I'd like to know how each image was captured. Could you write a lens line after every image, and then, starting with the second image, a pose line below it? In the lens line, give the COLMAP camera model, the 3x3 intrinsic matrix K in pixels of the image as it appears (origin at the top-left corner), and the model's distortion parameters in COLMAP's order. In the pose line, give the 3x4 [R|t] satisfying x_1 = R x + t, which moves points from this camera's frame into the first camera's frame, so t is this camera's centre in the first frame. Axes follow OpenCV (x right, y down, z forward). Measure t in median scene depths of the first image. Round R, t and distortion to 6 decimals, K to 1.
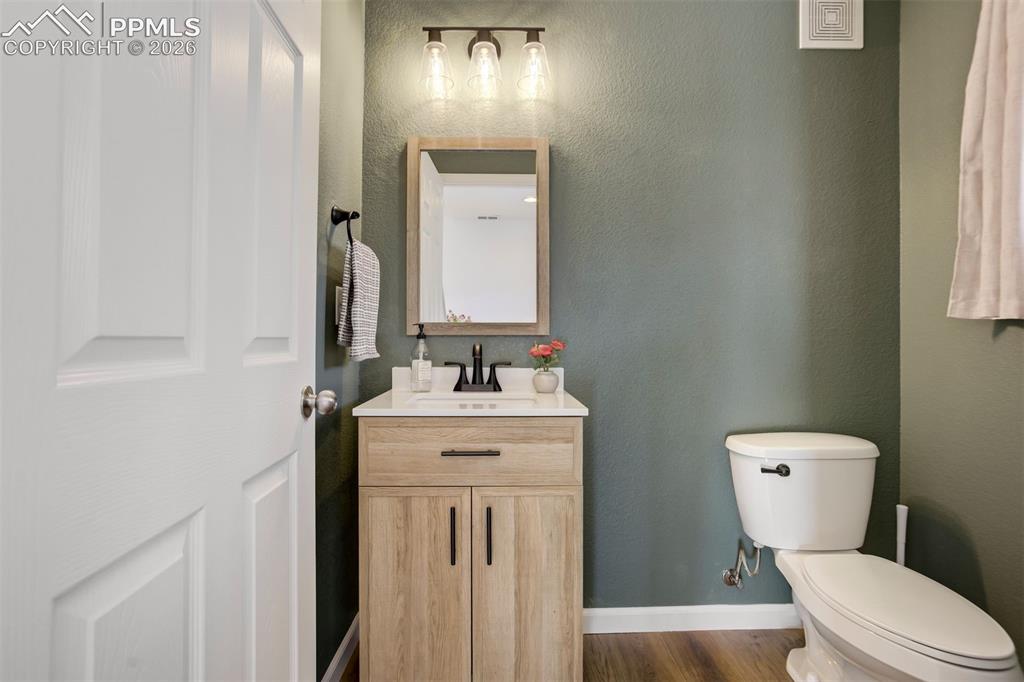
lens RADIAL K [[482.5, 0, 509.2], [0, 482.5, 340.4], [0, 0, 1]] dist [-0.034327, 0.015494]
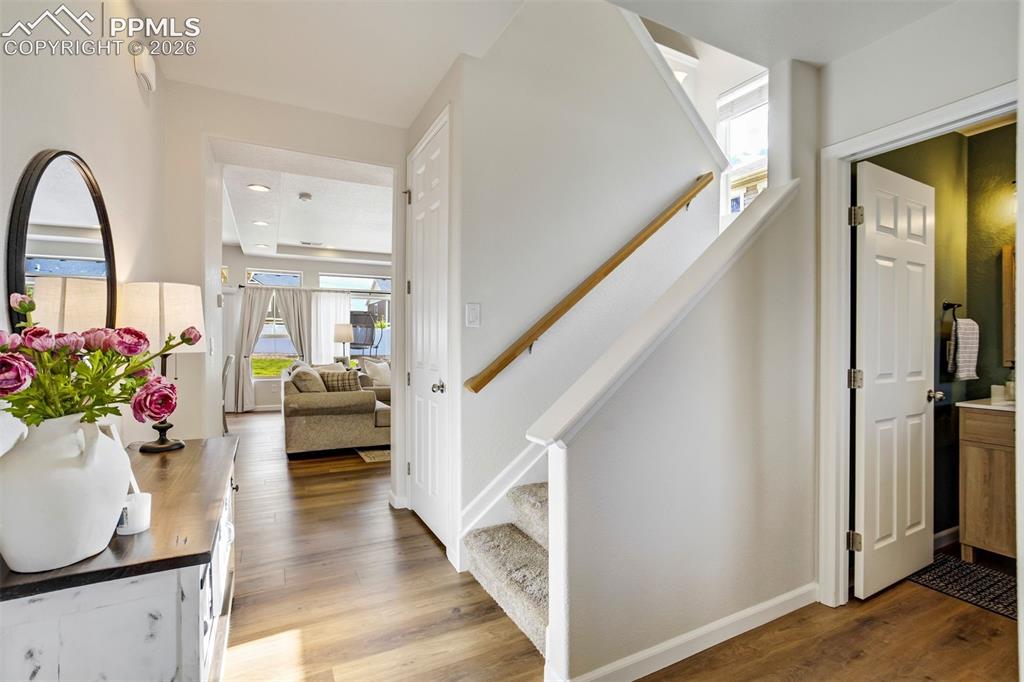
lens RADIAL K [[482.5, 0, 495.7], [0, 482.5, 341.5], [0, 0, 1]] dist [-0.034327, 0.015494]
pose [[0.426657, -0.005973, -0.904394, 0.641450], [-0.001129, 0.999974, -0.007137, -0.103009], [0.904413, 0.004066, 0.426639, -1.586891]]
